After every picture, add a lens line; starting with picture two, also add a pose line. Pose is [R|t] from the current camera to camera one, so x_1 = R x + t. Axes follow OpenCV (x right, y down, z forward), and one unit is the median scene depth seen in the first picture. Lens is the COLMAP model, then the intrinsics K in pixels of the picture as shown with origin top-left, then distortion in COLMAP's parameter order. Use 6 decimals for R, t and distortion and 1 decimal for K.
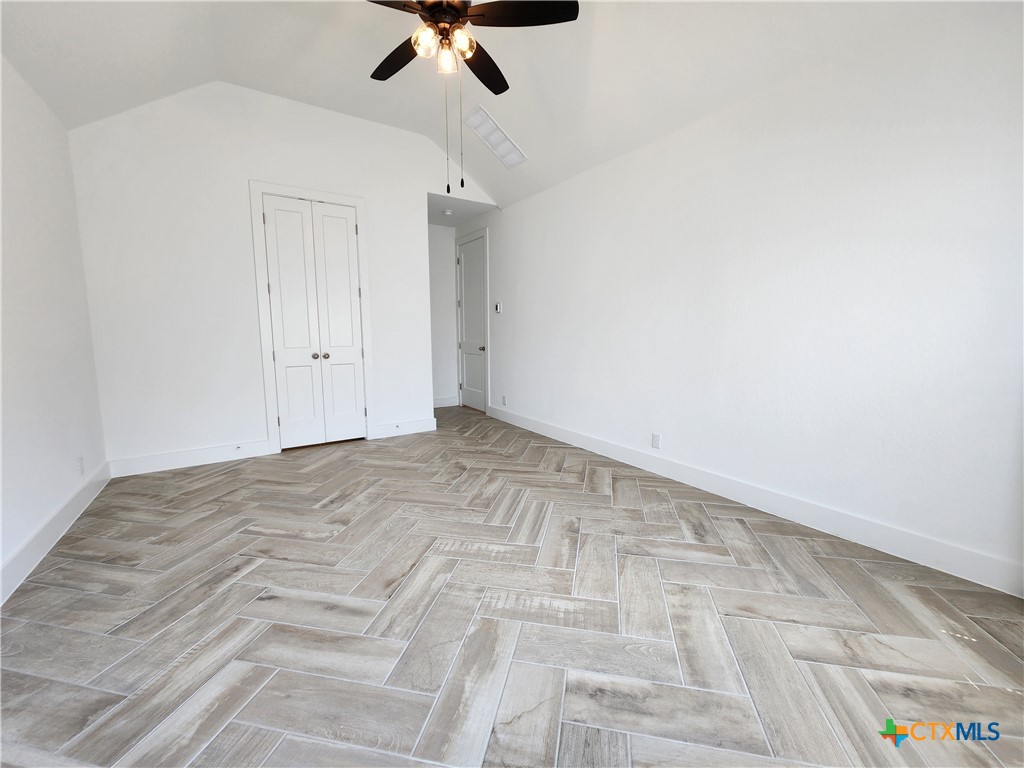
lens RADIAL K [[418.0, 0, 521.3], [0, 418.0, 378.4], [0, 0, 1]] dist [0.001554, -0.001371]
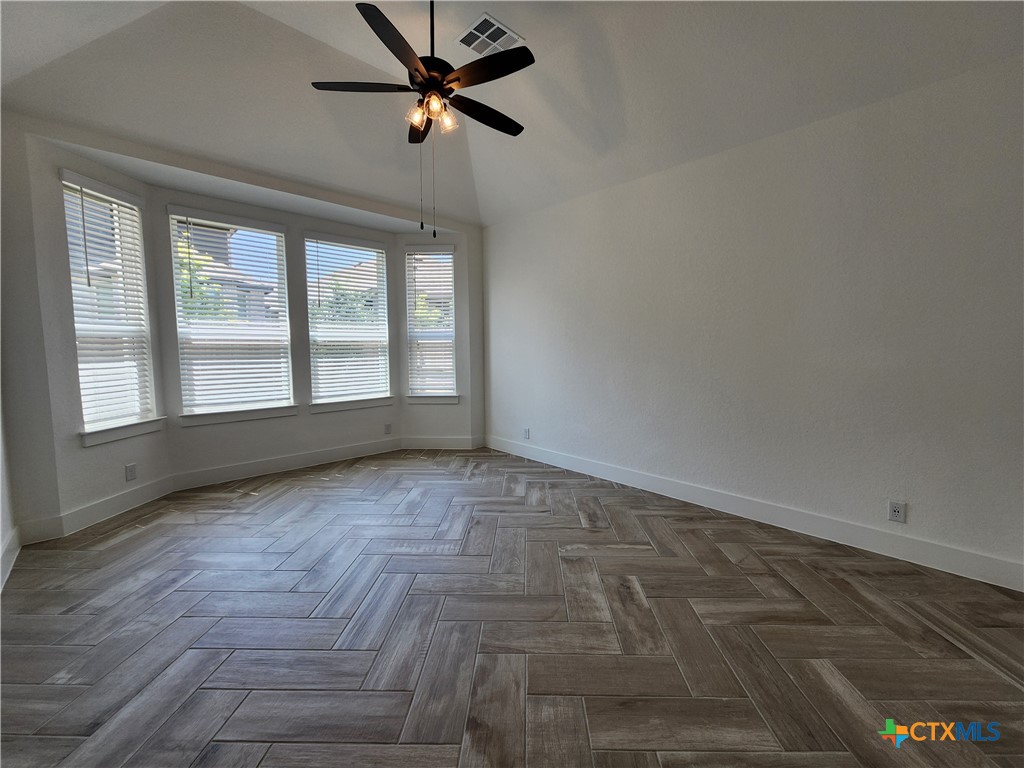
lens RADIAL K [[418.0, 0, 521.3], [0, 418.0, 378.4], [0, 0, 1]] dist [0.001554, -0.001371]
pose [[-0.983859, 0.019137, -0.177922, -0.177202], [-0.015704, 0.981196, 0.192375, -0.260683], [0.178258, 0.192064, -0.965057, 2.001720]]
